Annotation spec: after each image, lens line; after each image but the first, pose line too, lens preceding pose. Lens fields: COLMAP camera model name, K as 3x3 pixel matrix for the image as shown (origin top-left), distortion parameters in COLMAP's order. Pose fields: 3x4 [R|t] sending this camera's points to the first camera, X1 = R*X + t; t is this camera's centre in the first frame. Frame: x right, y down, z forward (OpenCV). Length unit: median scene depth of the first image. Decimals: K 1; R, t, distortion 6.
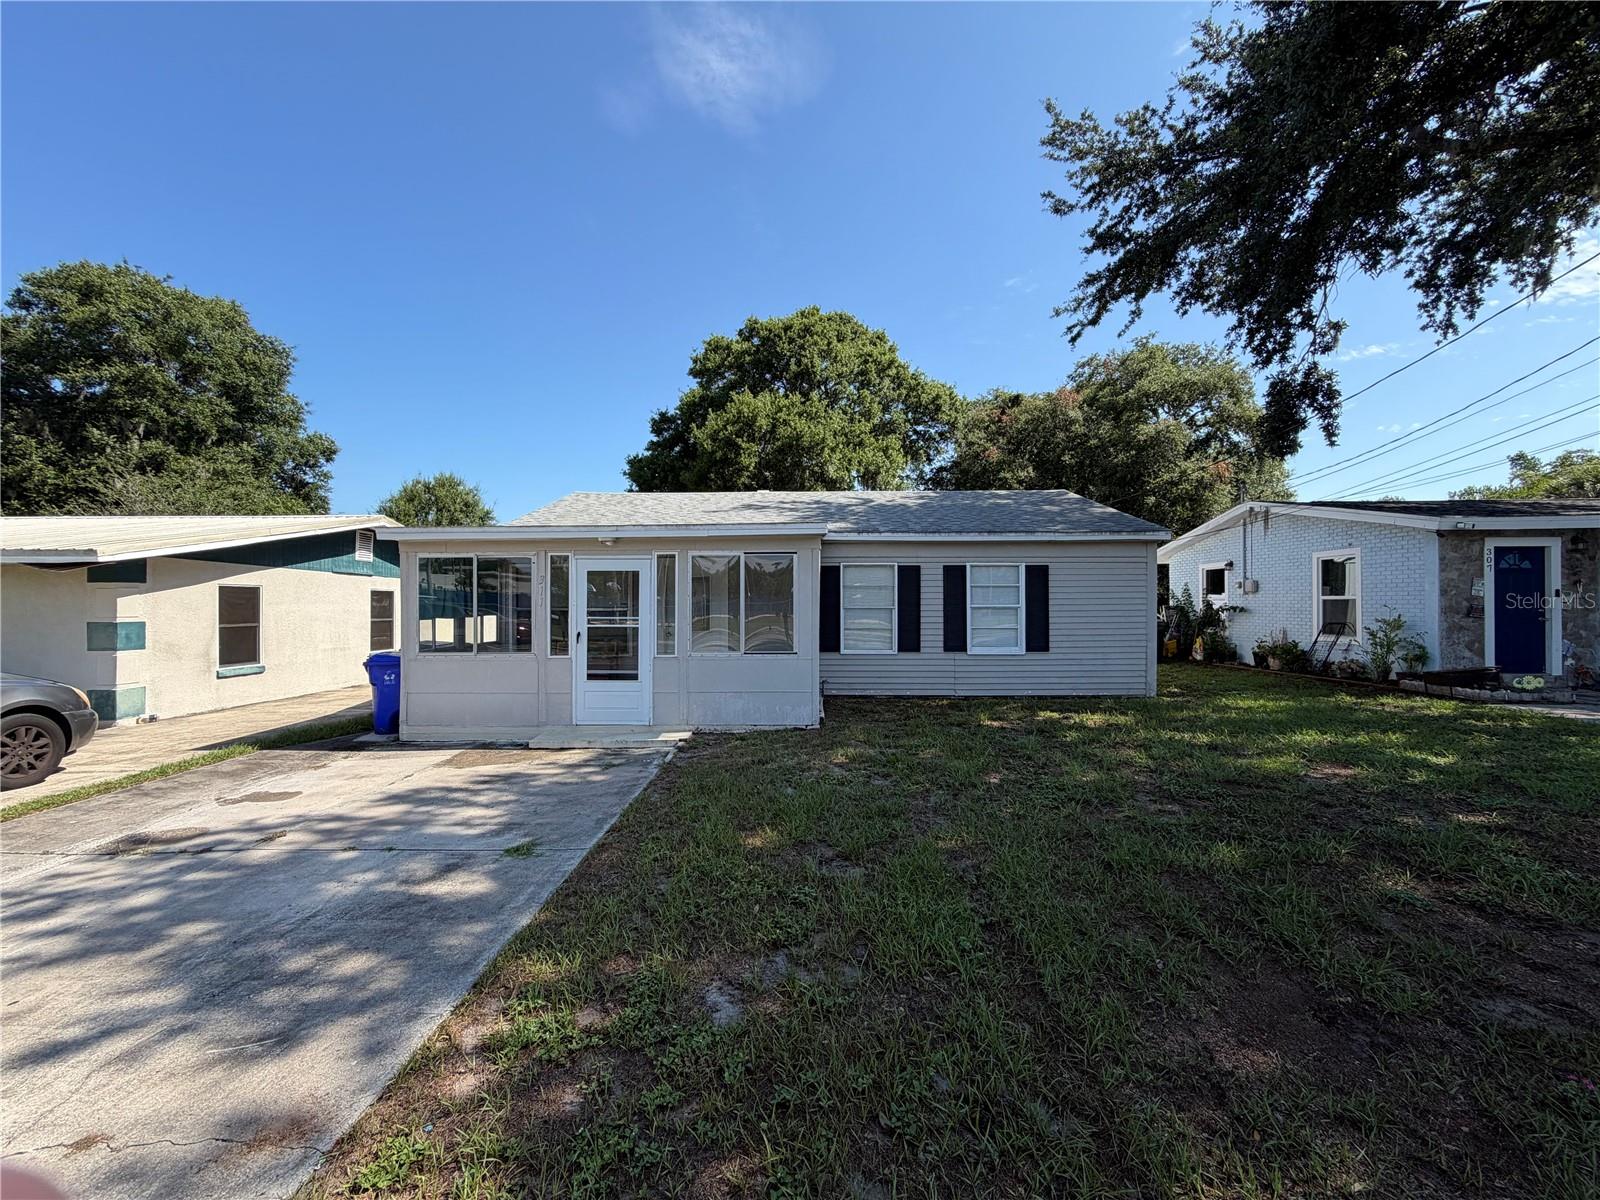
lens RADIAL K [[638.4, 0, 796.2], [0, 638.4, 597.2], [0, 0, 1]] dist [0.001047, -0.000185]
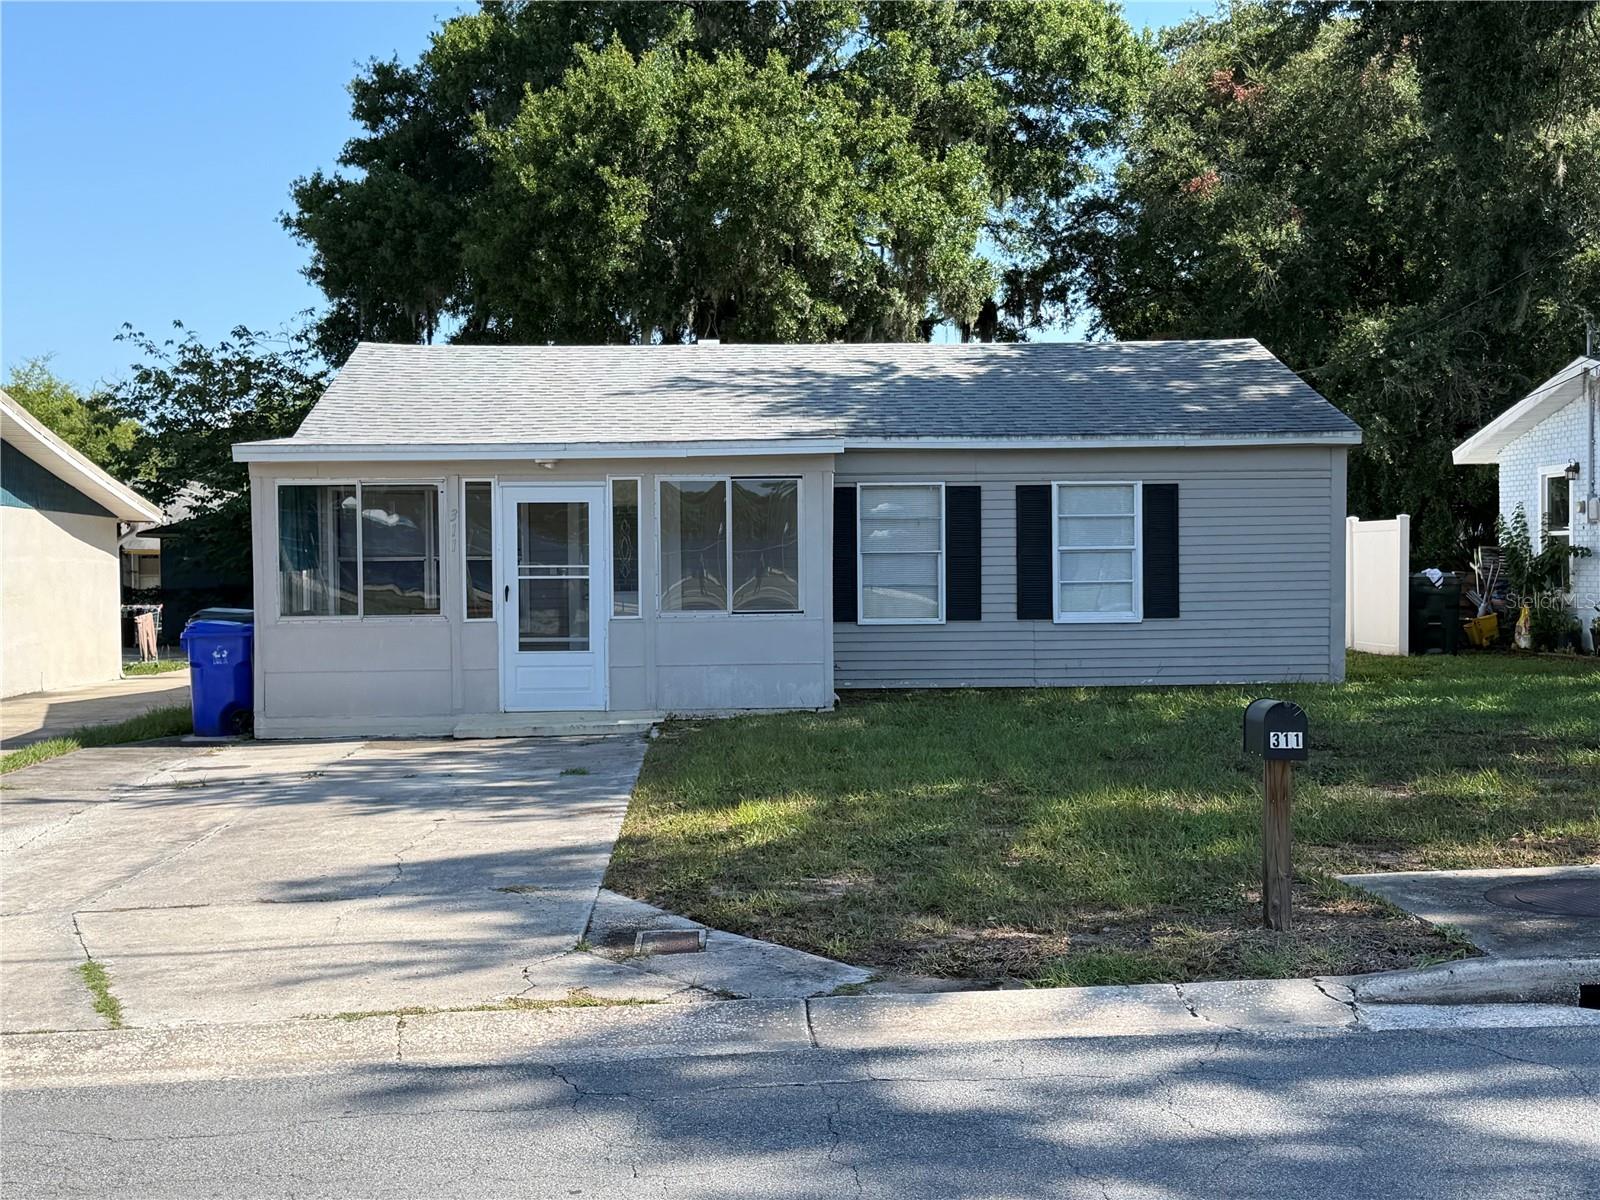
lens RADIAL K [[2025.5, 0, 800.0], [0, 2025.5, 600.0], [0, 0, 1]] dist [0.183043, 0.001559]
pose [[0.998396, -0.009118, 0.055869, -0.066593], [0.007393, 0.999492, 0.031017, 0.000264], [-0.056124, -0.030554, 0.997956, -0.672891]]
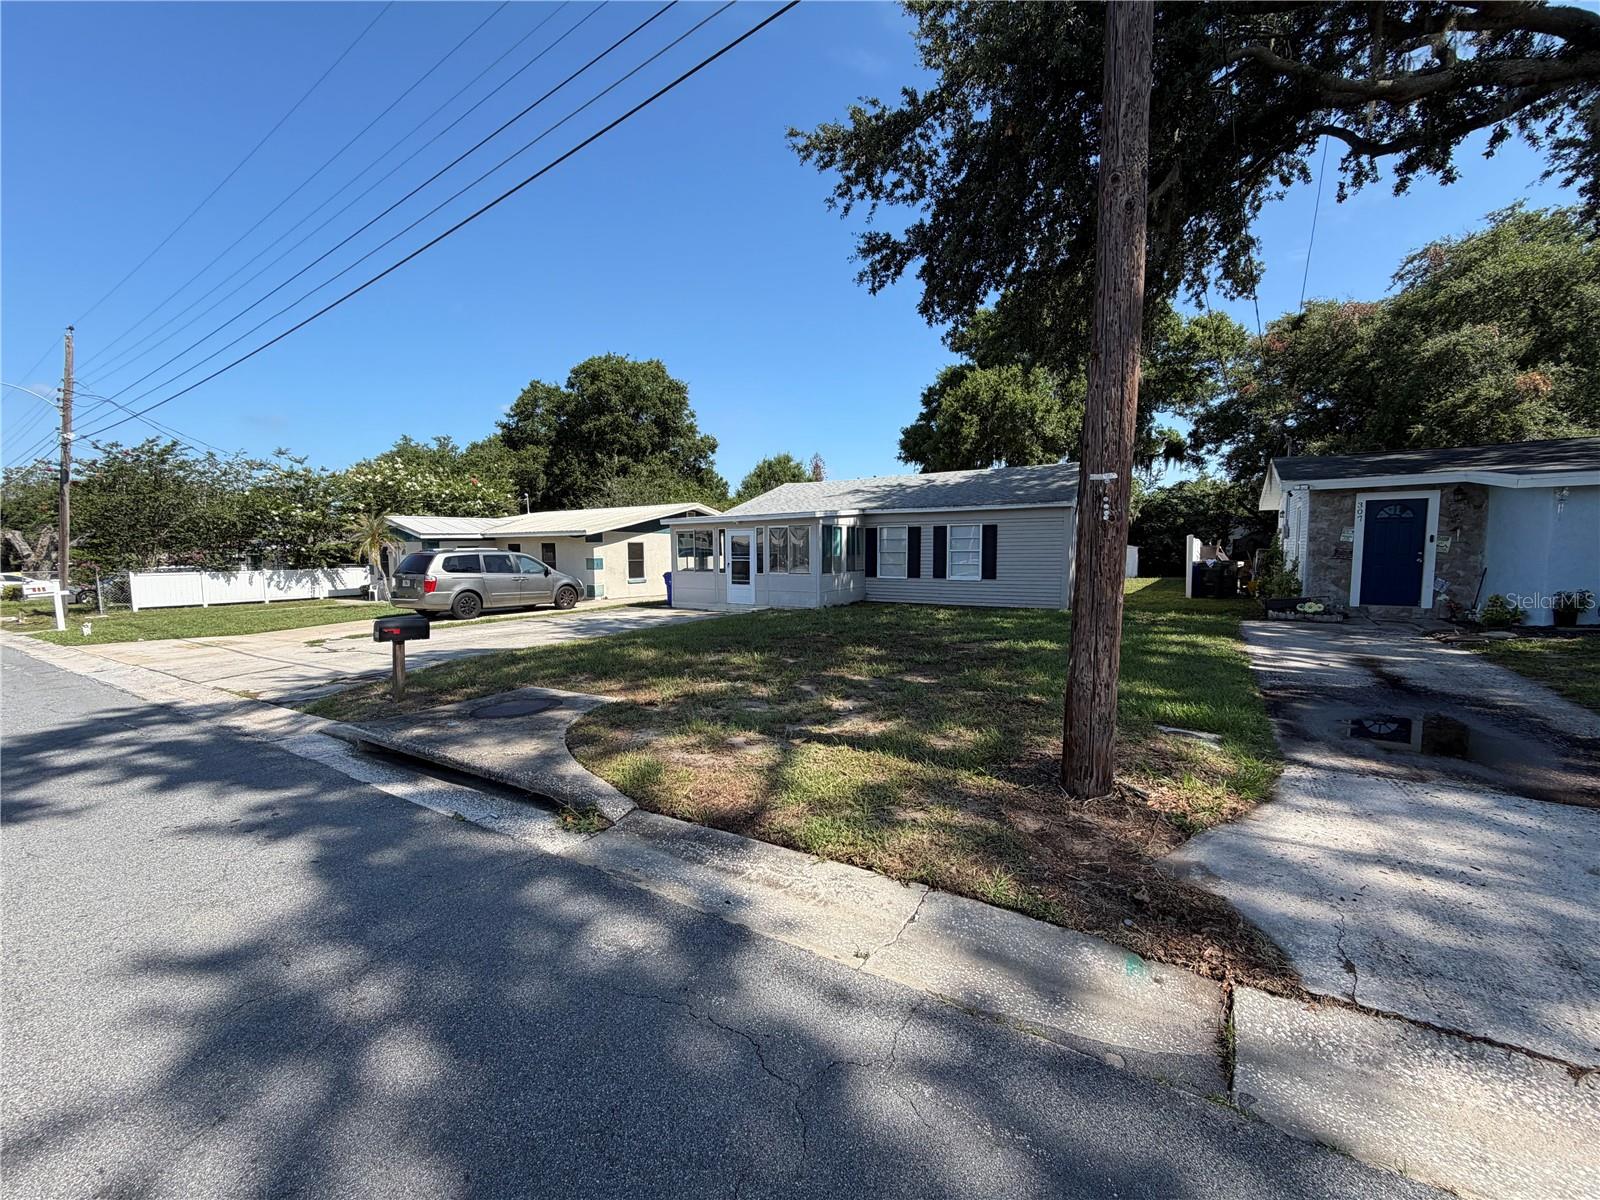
lens RADIAL K [[638.4, 0, 796.2], [0, 638.4, 597.2], [0, 0, 1]] dist [0.001047, -0.000185]
pose [[0.846305, 0.036211, -0.531467, 0.532176], [0.010634, 0.996340, 0.084819, -0.006911], [0.532593, -0.077434, 0.842822, -0.393869]]
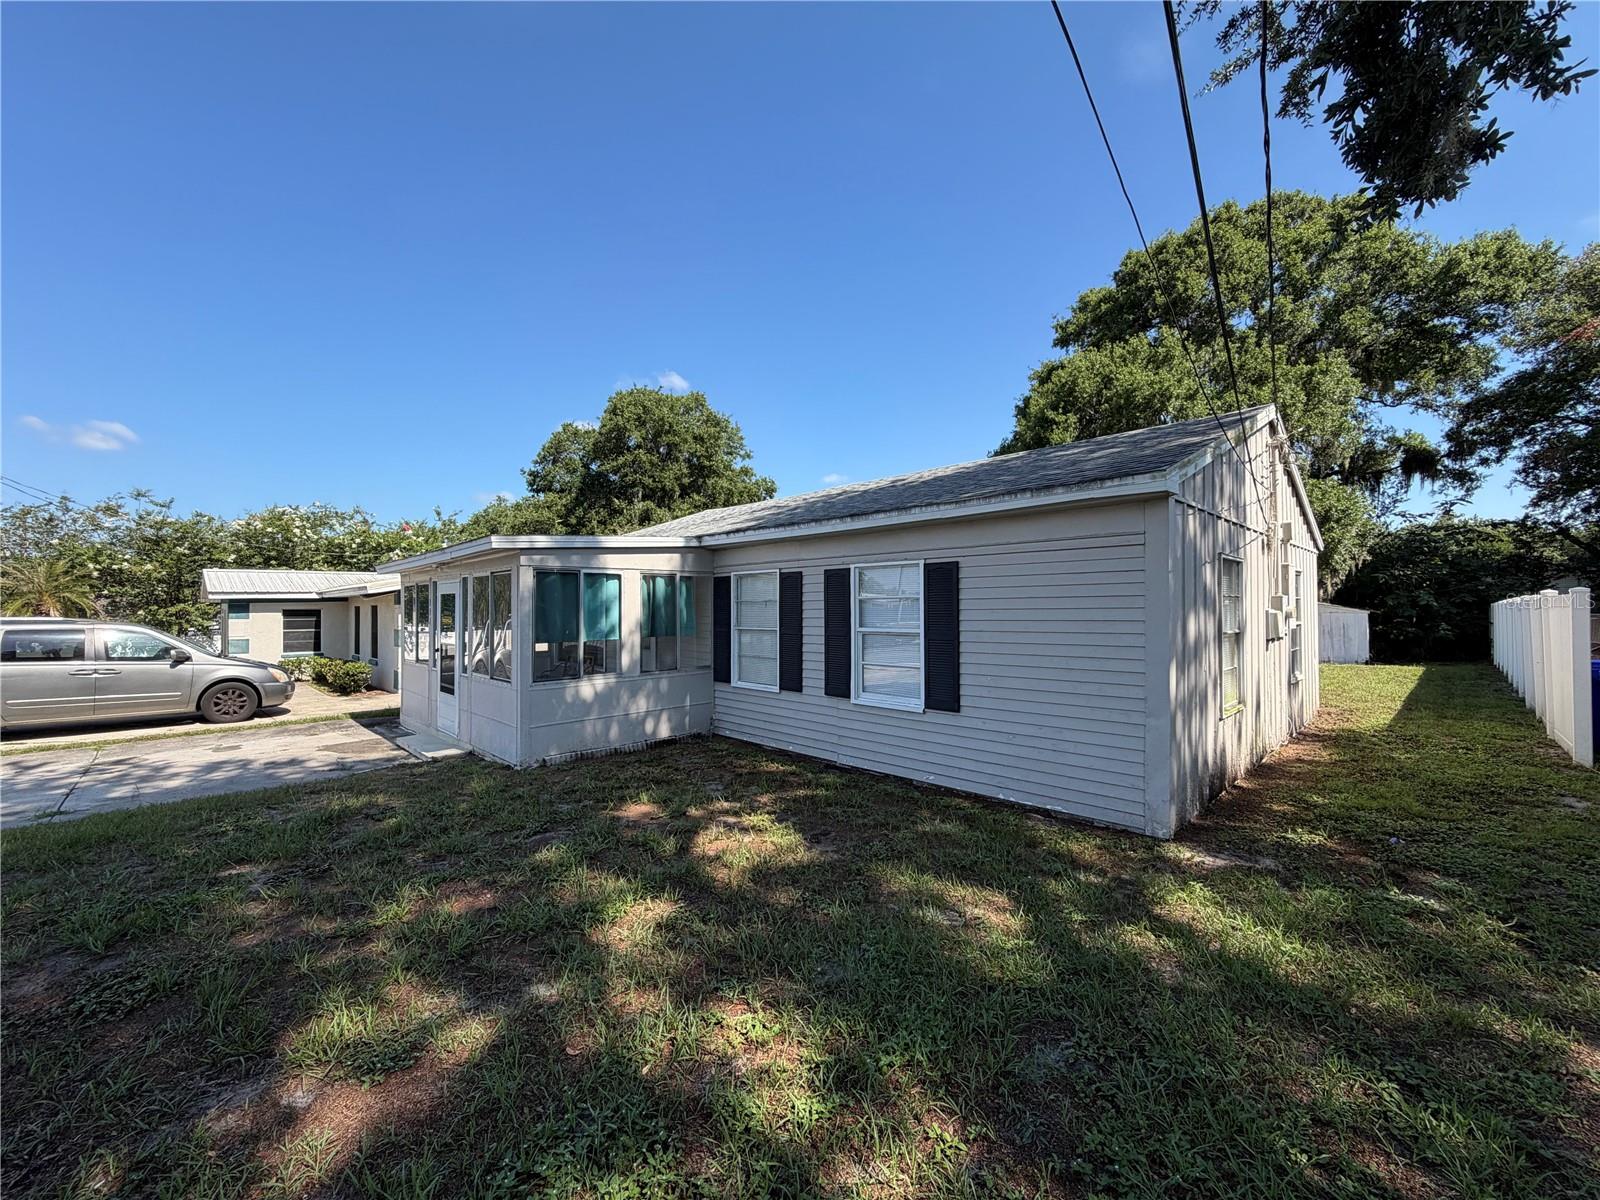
lens RADIAL K [[638.4, 0, 796.2], [0, 638.4, 597.2], [0, 0, 1]] dist [0.001047, -0.000185]
pose [[0.707156, -0.013507, -0.706928, 0.451676], [0.010794, 0.999907, -0.008308, -0.009673], [0.706975, -0.001756, 0.707236, 0.320686]]
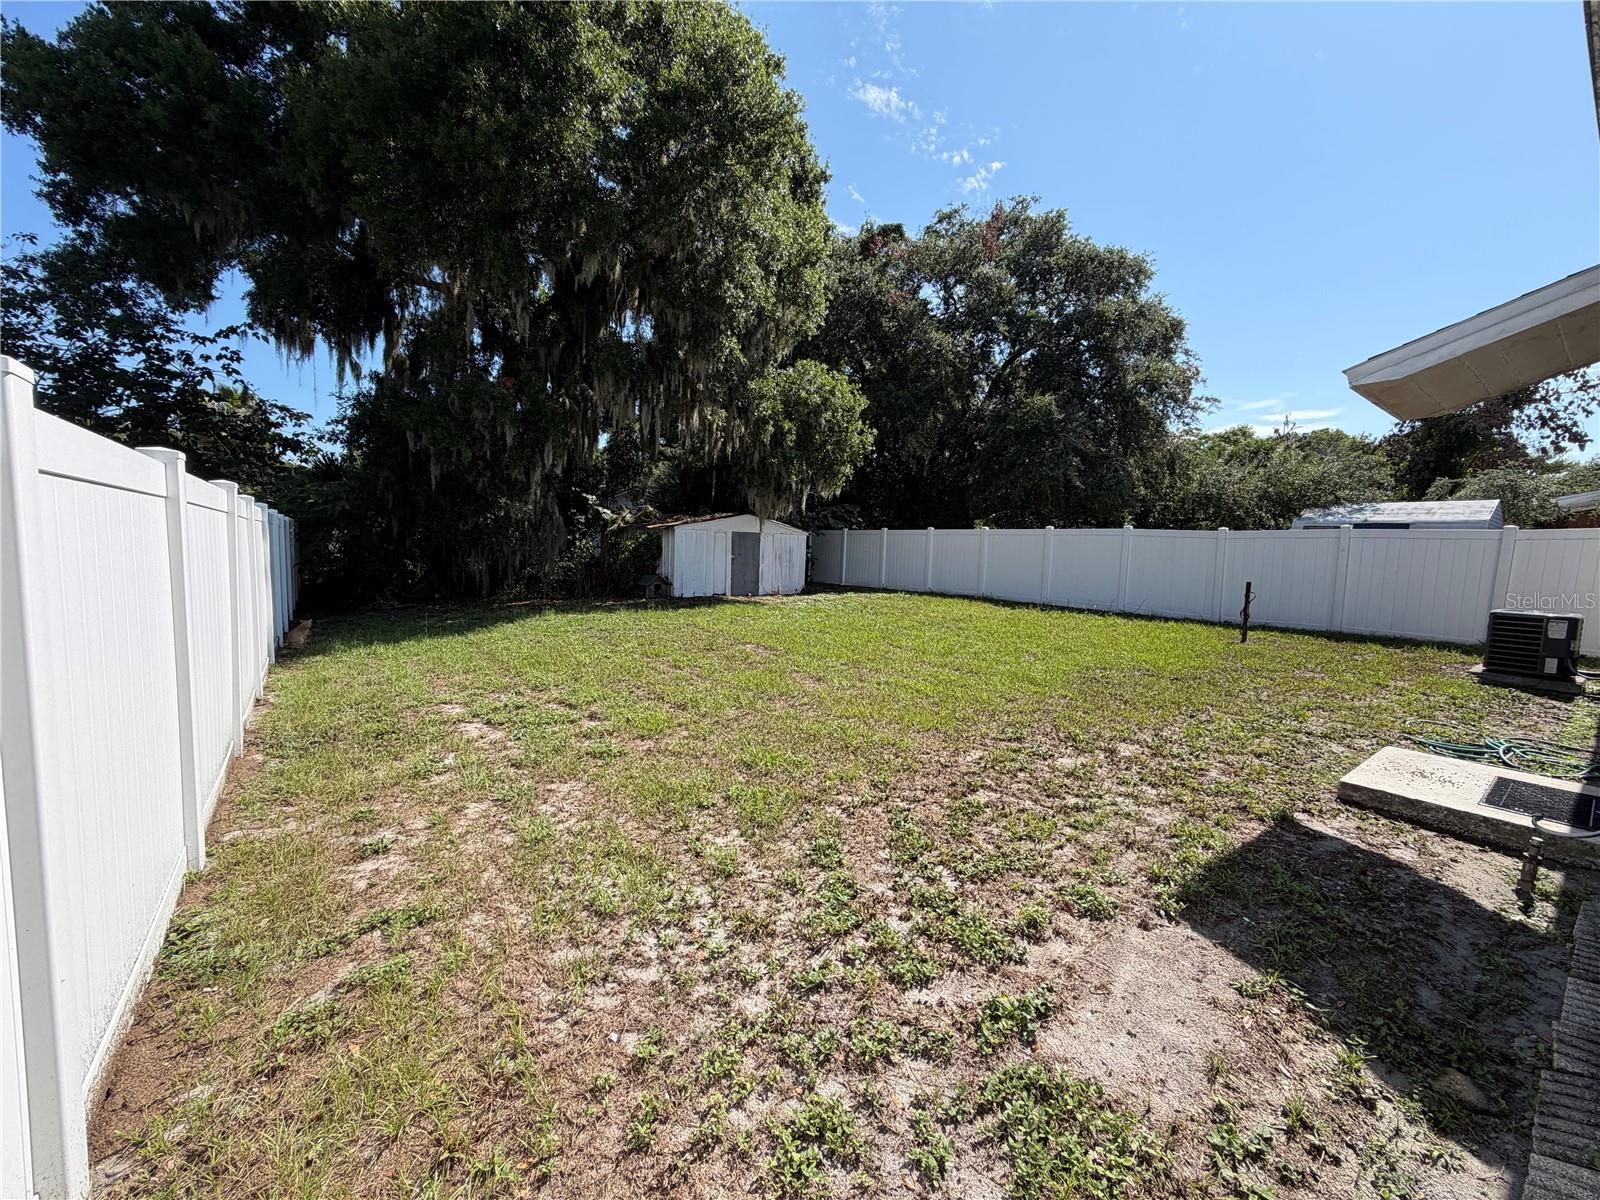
lens RADIAL K [[632.5, 0, 794.7], [0, 632.5, 601.1], [0, 0, 1]] dist [0.001583, -0.000556]
pose [[0.782164, -0.029668, 0.622366, -0.361829], [-0.040728, 0.994295, 0.098582, 0.030740], [-0.621740, -0.102455, 0.776493, 1.171285]]
